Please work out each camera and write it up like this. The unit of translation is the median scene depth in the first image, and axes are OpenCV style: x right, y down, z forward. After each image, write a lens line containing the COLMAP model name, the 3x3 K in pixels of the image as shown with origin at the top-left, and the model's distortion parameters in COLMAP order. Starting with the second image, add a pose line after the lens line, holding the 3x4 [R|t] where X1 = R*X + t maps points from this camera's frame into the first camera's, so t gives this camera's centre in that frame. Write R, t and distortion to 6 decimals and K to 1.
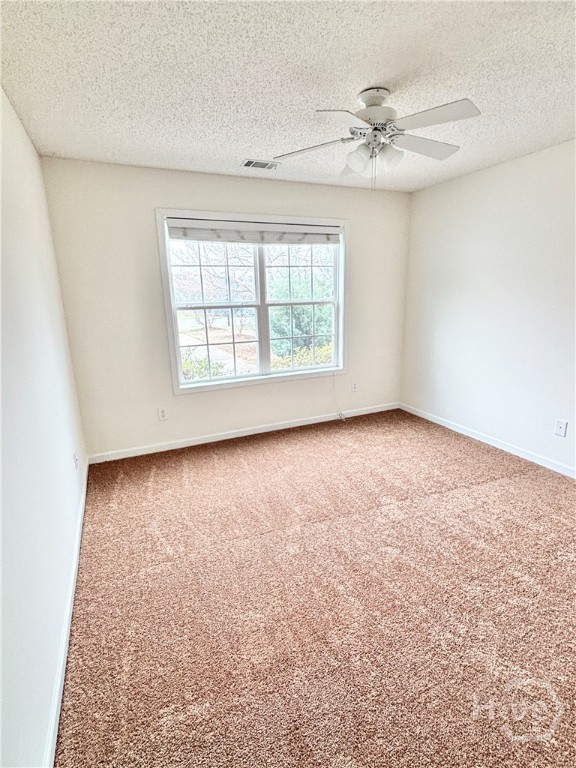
lens RADIAL K [[386.8, 0, 288.0], [0, 386.8, 384.0], [0, 0, 1]] dist [-0.002006, -0.000516]
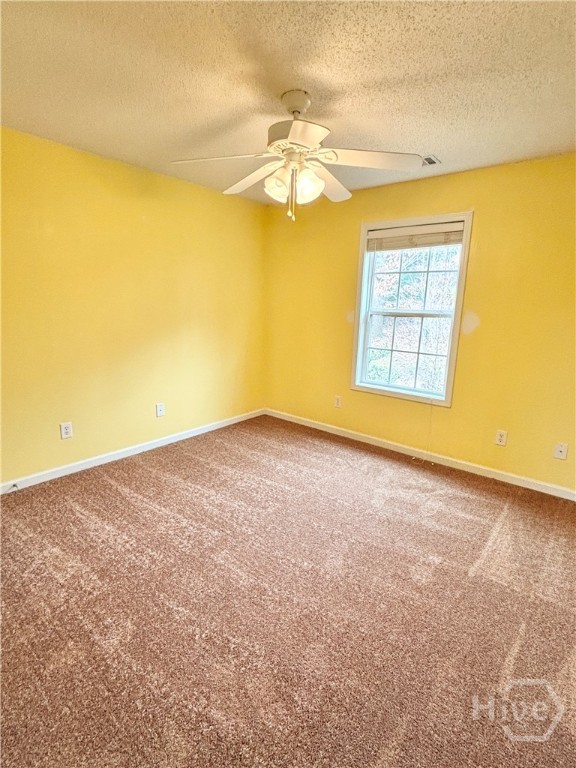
lens RADIAL K [[386.8, 0, 288.0], [0, 386.8, 384.0], [0, 0, 1]] dist [-0.002006, -0.000516]
pose [[0.438907, 0.231101, -0.868305, 0.692985], [-0.243297, 0.960825, 0.132745, -0.102339], [0.864967, 0.152993, 0.477939, 0.349046]]
